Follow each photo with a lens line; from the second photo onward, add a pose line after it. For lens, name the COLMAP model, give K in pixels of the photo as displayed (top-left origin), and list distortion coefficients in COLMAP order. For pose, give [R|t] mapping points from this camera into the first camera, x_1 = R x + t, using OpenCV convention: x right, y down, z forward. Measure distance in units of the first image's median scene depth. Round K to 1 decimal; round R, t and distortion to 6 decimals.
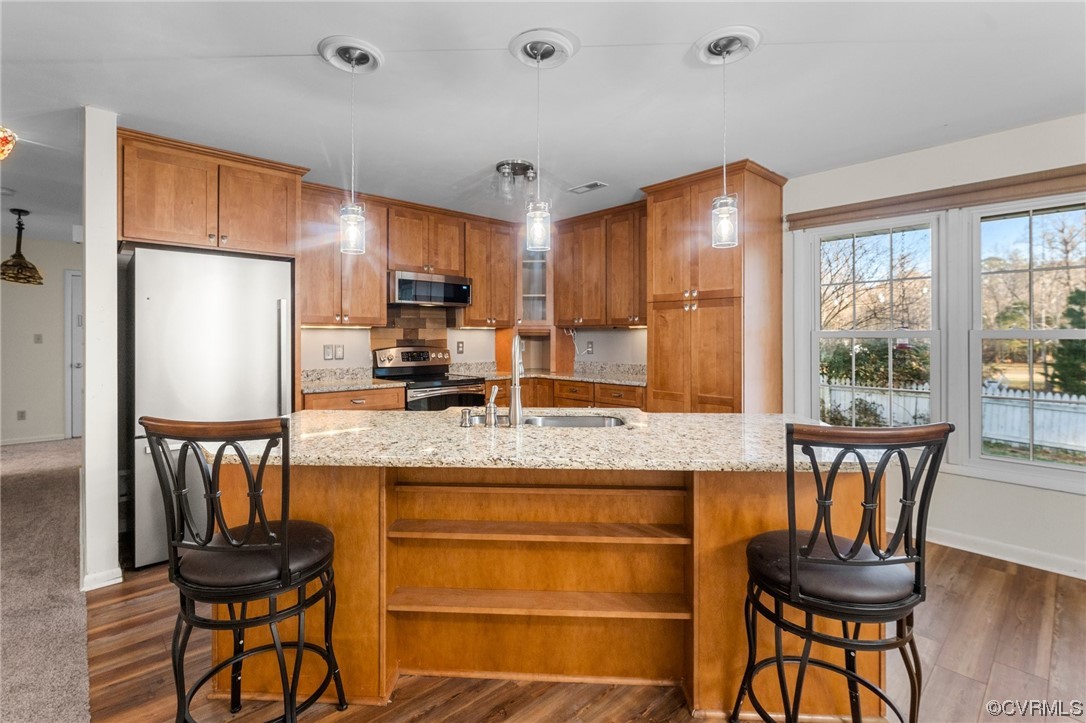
lens RADIAL K [[504.1, 0, 540.2], [0, 504.1, 343.7], [0, 0, 1]] dist [-0.001312, -0.000288]
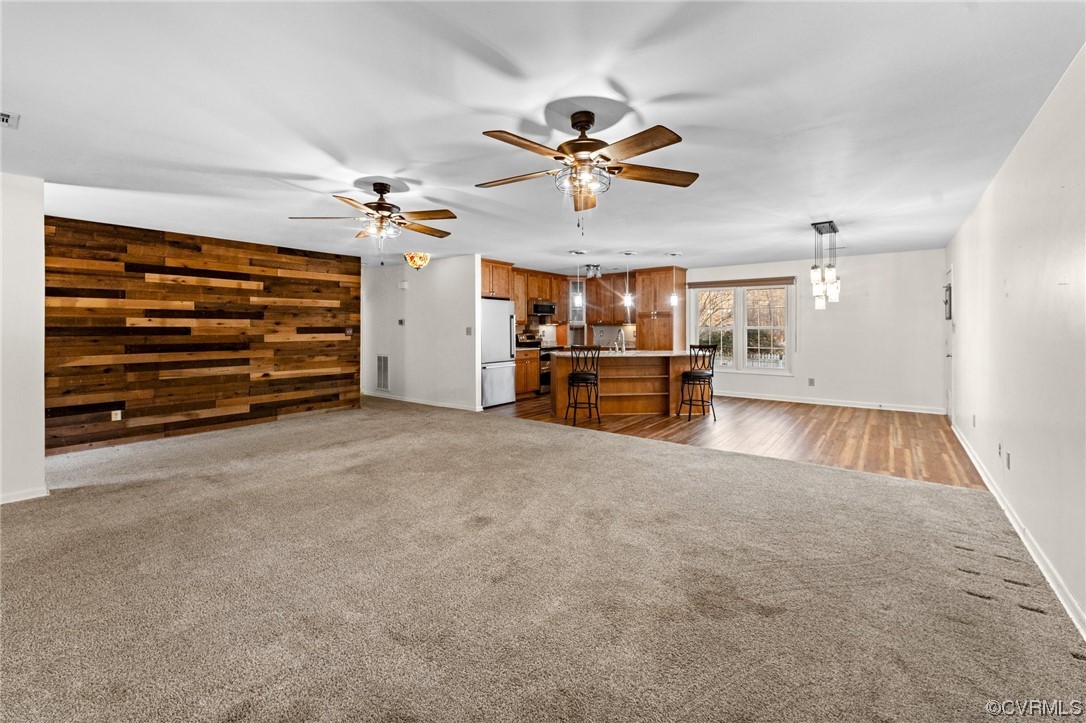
lens RADIAL K [[451.8, 0, 548.9], [0, 451.8, 342.4], [0, 0, 1]] dist [-0.000797, -0.000065]
pose [[0.985196, -0.004692, 0.171369, -0.531124], [0.001325, 0.999804, 0.019758, 0.008870], [-0.171429, -0.019239, 0.985009, -1.017222]]
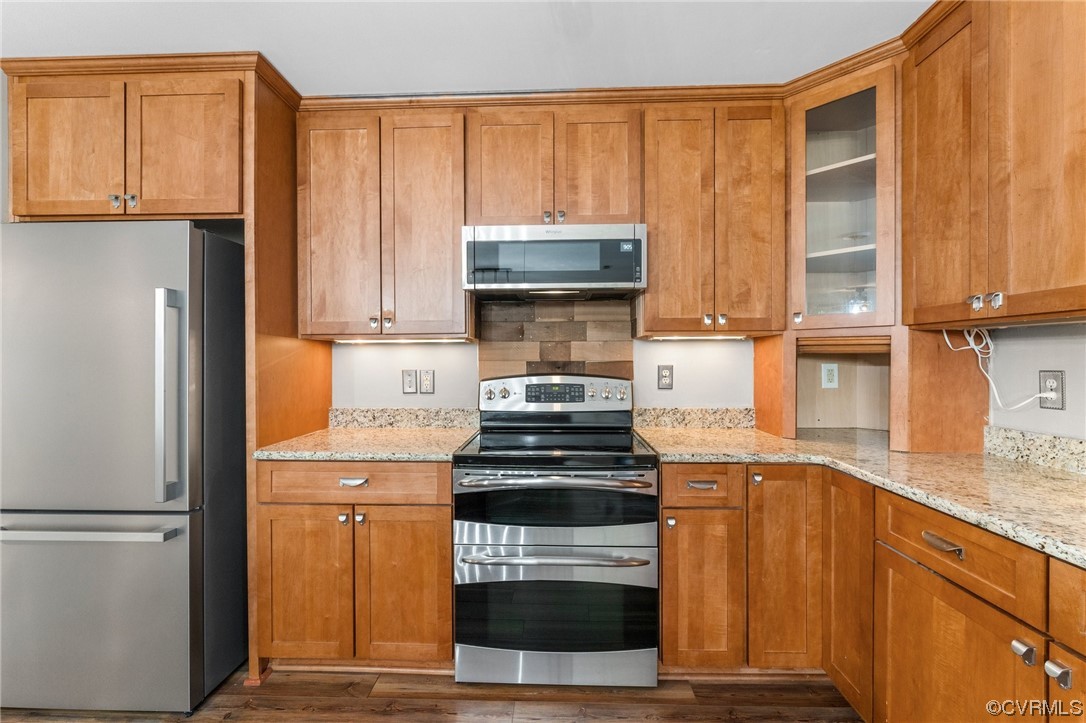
lens RADIAL K [[456.3, 0, 543.0], [0, 456.3, 361.5], [0, 0, 1]] dist [-0.001640, -0.000044]
pose [[0.707127, 0.006352, -0.707058, 0.088034], [-0.005864, 0.999978, 0.003120, -0.010224], [0.707062, 0.001940, 0.707149, 0.671097]]
